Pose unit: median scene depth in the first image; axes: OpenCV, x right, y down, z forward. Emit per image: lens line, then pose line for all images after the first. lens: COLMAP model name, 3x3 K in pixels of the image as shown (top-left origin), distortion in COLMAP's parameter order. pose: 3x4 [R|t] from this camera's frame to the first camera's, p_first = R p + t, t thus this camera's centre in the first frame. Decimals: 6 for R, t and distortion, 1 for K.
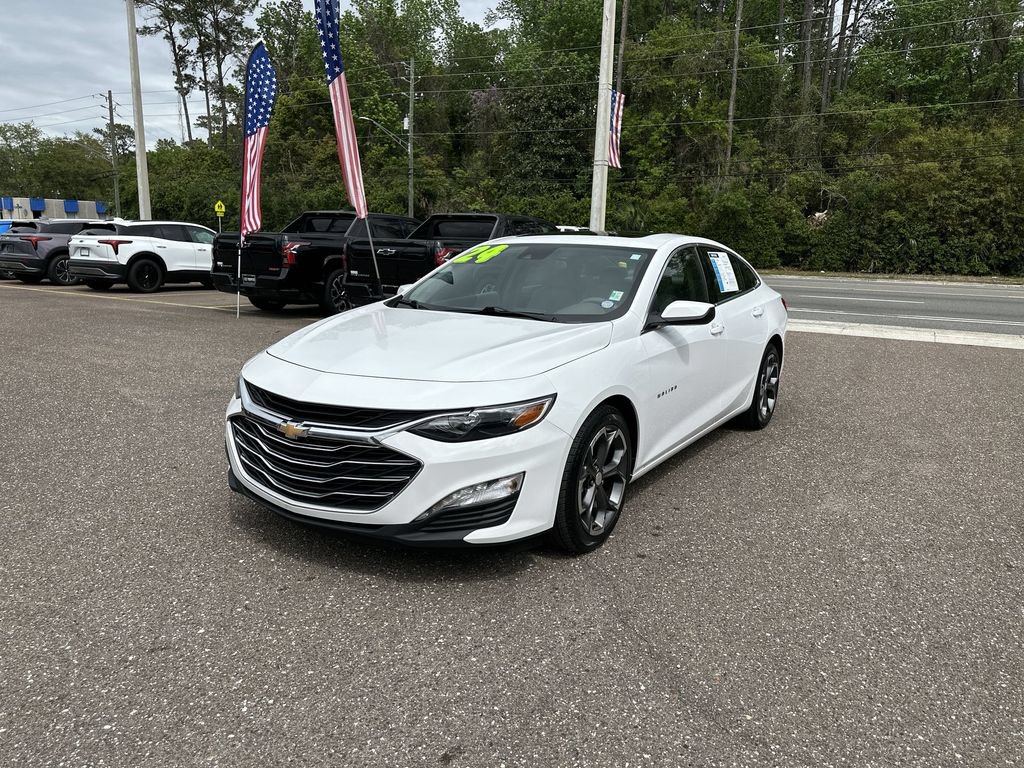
lens RADIAL K [[749.4, 0, 497.1], [0, 749.4, 402.5], [0, 0, 1]] dist [0.051801, -0.062965]
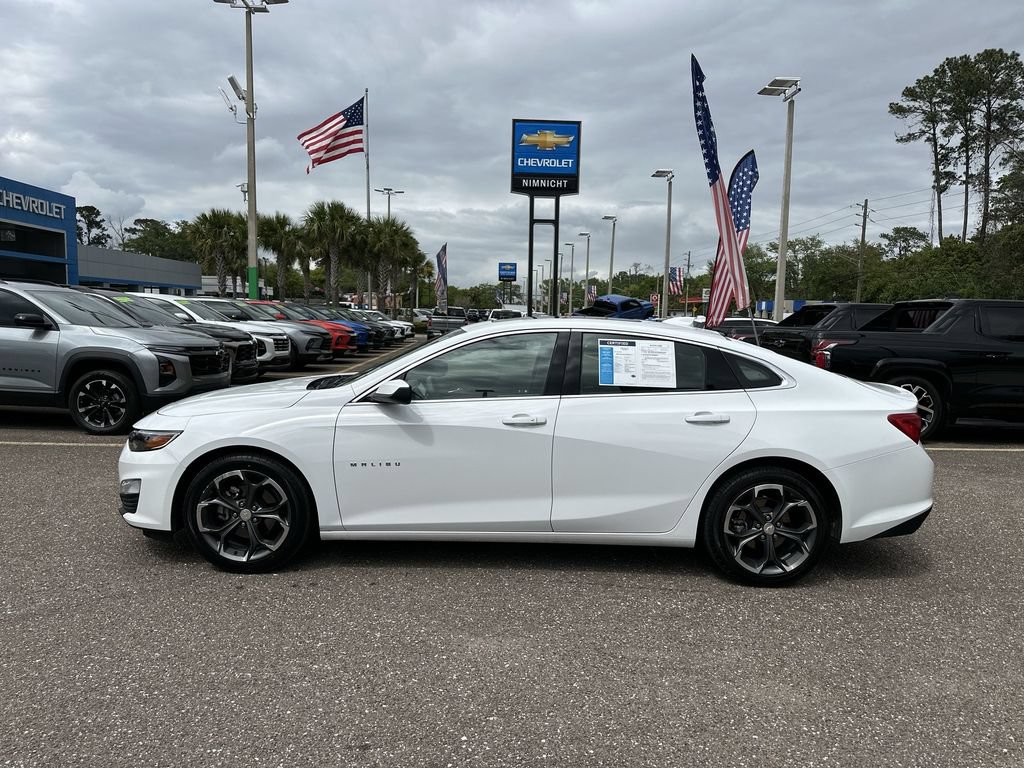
lens RADIAL K [[749.4, 0, 514.4], [0, 749.4, 389.2], [0, 0, 1]] dist [0.051801, -0.062965]
pose [[0.538067, 0.065628, -0.840343, 0.130330], [-0.186003, 0.981632, -0.042435, -0.011923], [0.822123, 0.179139, 0.540391, 0.062704]]
